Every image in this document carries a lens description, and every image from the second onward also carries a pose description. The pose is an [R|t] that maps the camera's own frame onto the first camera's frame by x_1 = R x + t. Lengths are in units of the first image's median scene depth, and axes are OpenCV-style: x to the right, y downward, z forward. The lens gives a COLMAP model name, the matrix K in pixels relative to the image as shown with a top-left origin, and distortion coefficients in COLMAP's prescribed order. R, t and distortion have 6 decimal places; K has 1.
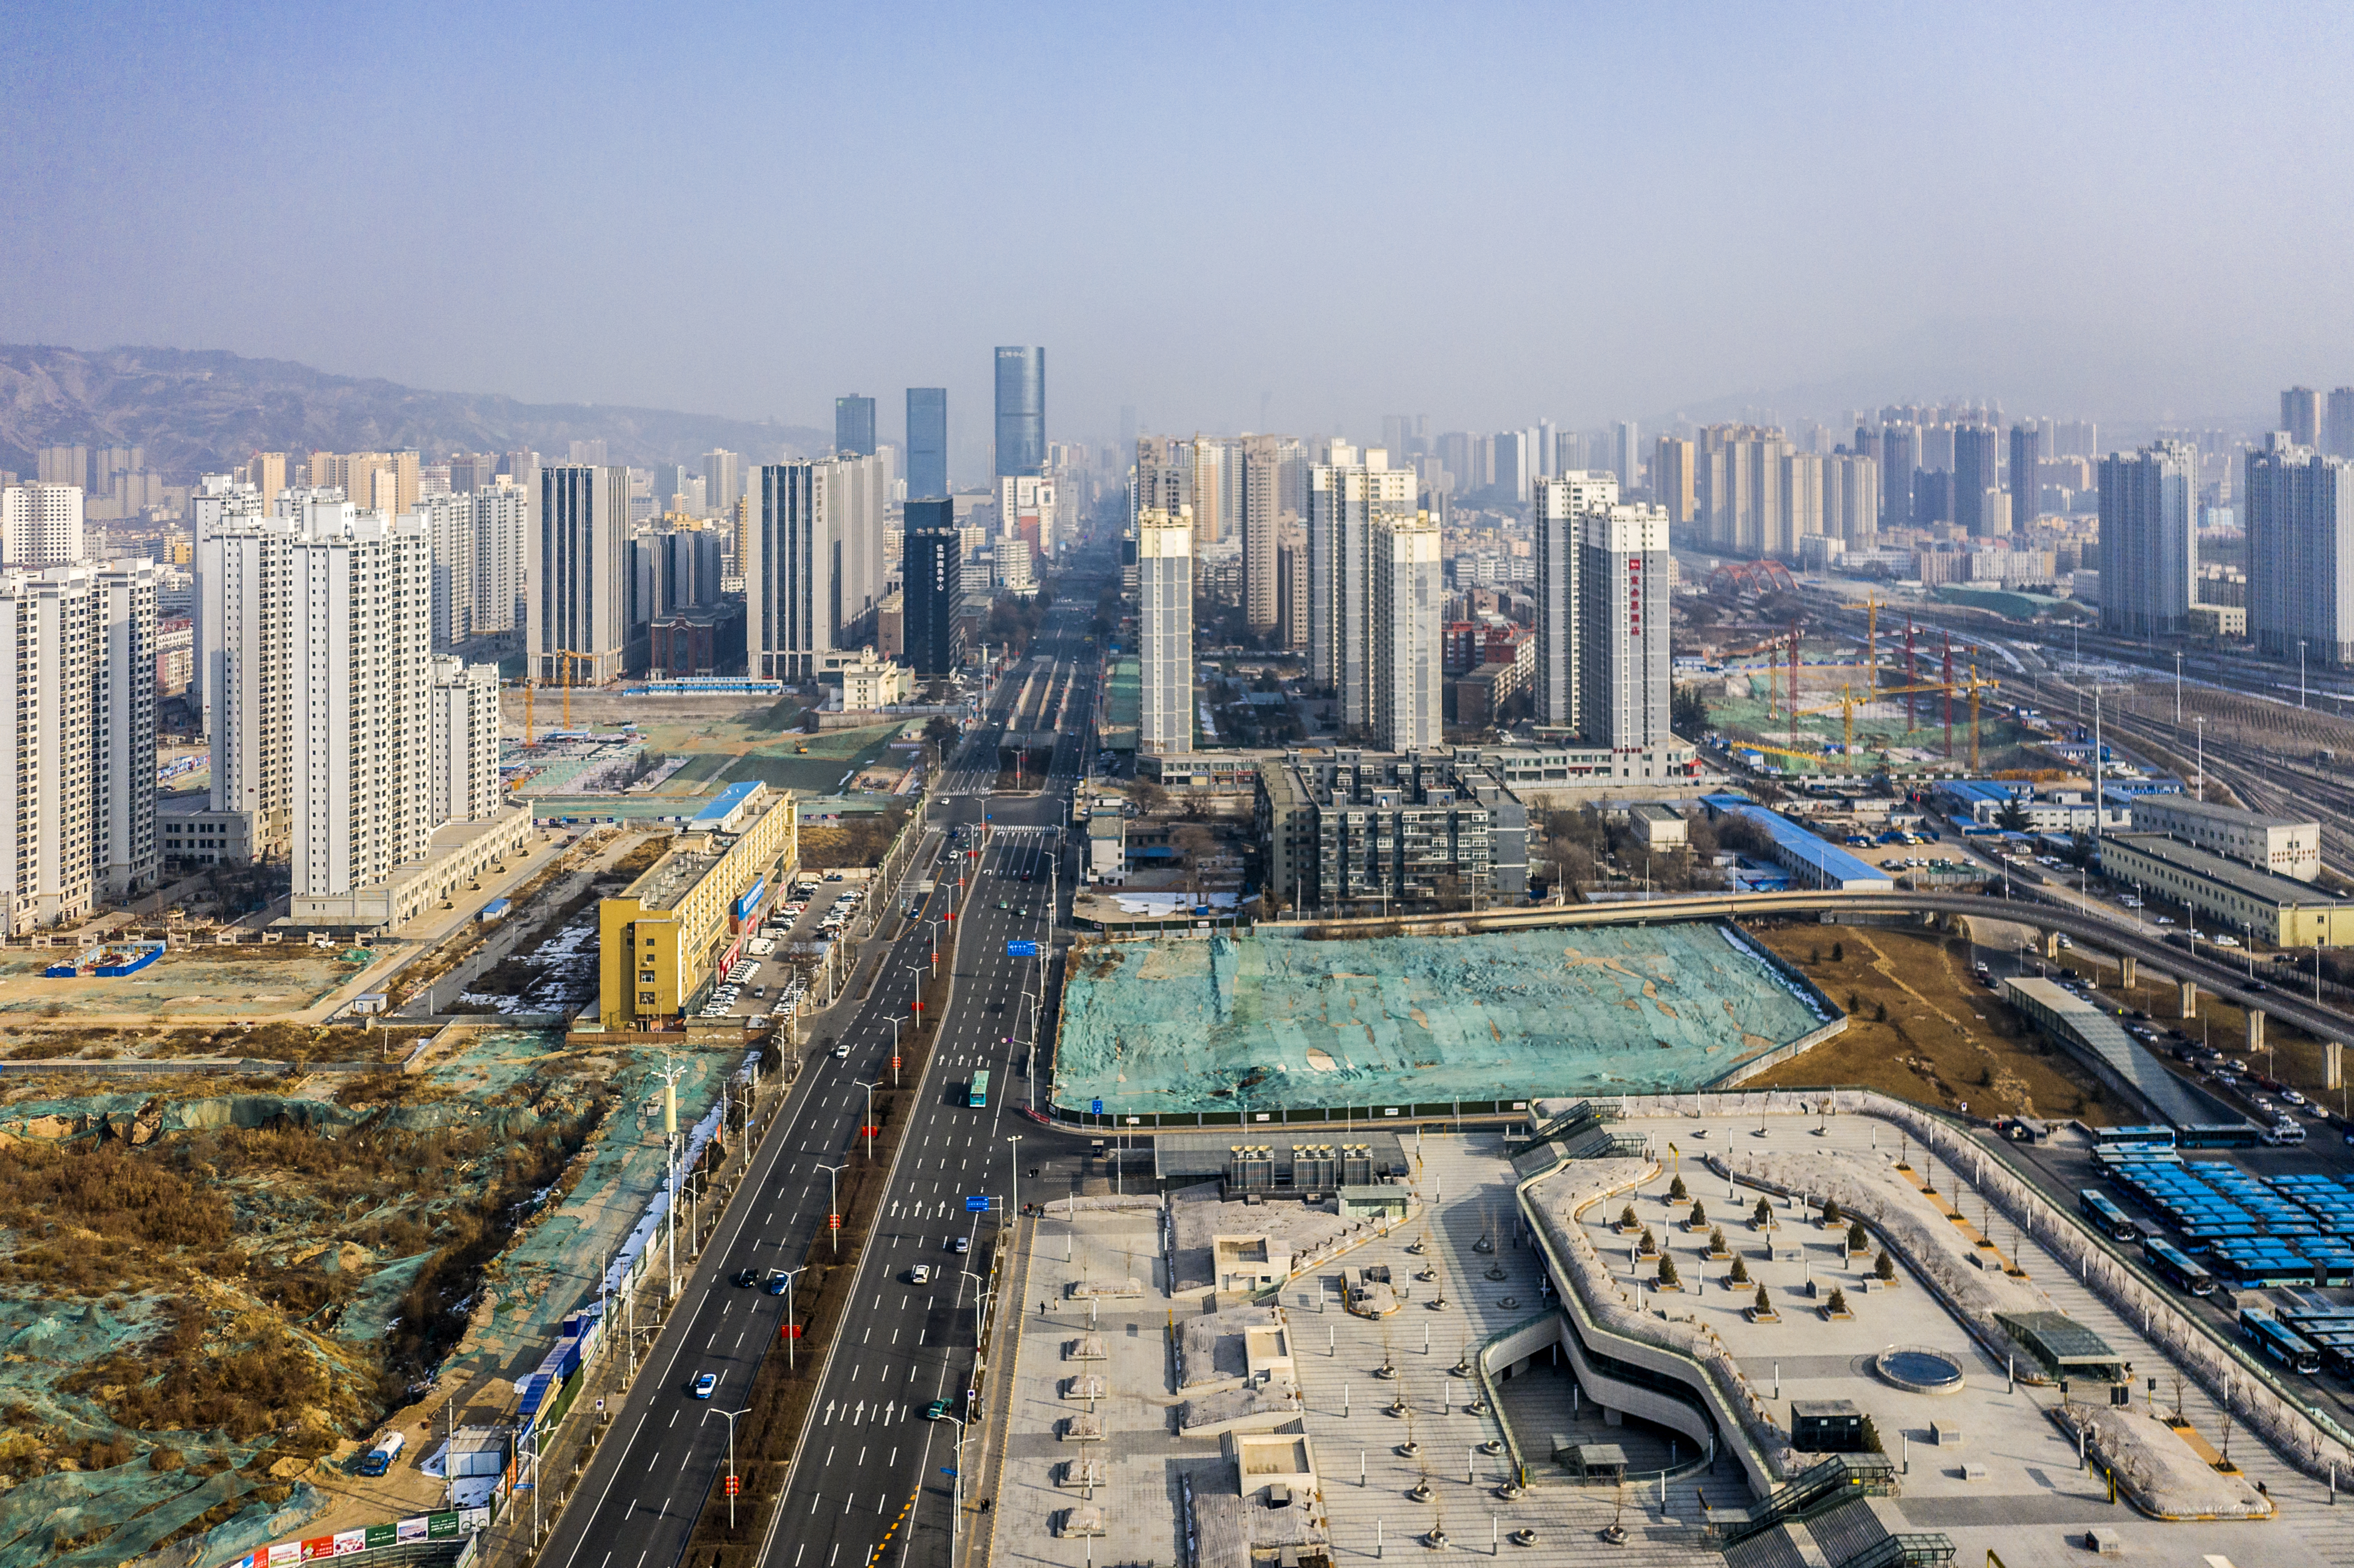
lens RADIAL K [[2005.7, 0, 1177.0], [0, 2005.7, 784.0], [0, 0, 1]] dist [-0.004907, -0.001536]
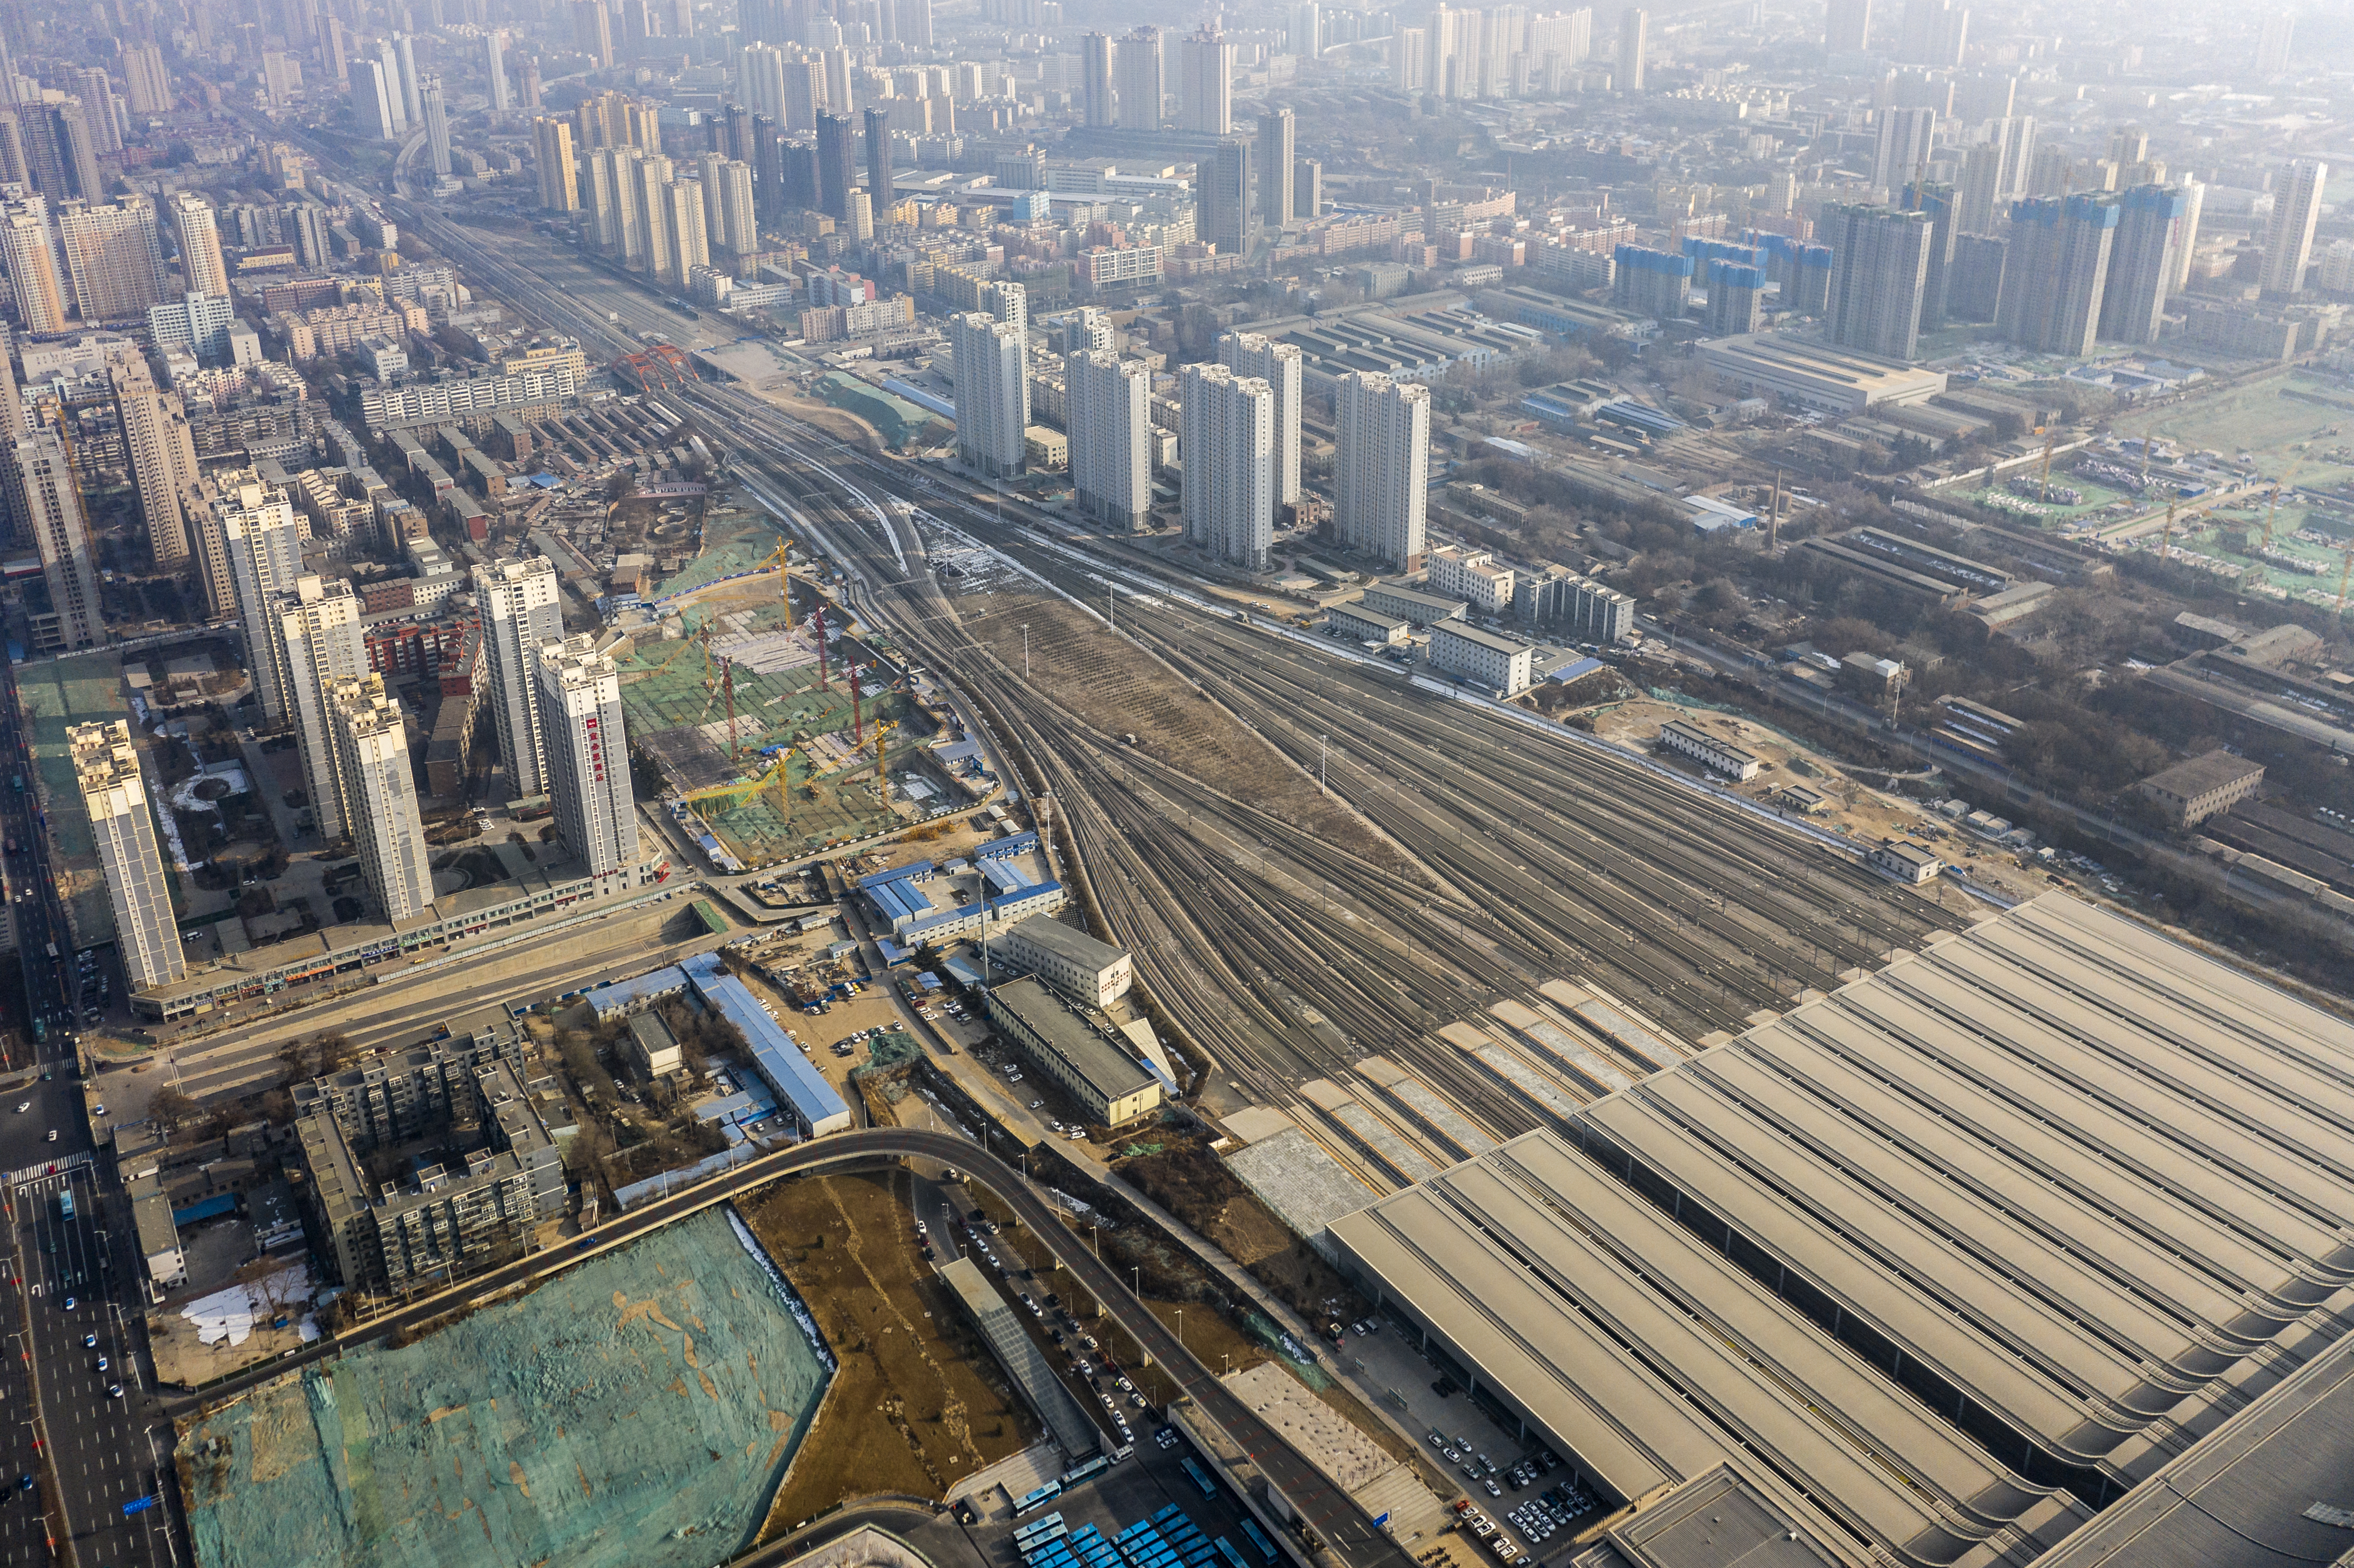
lens RADIAL K [[1861.0, 0, 1177.0], [0, 1861.0, 784.0], [0, 0, 1]] dist [-0.004040, -0.000614]
pose [[0.851123, -0.203987, 0.483714, -0.001983], [0.005777, 0.925002, 0.379919, -0.469485], [-0.524934, -0.320563, 0.788469, 0.002823]]
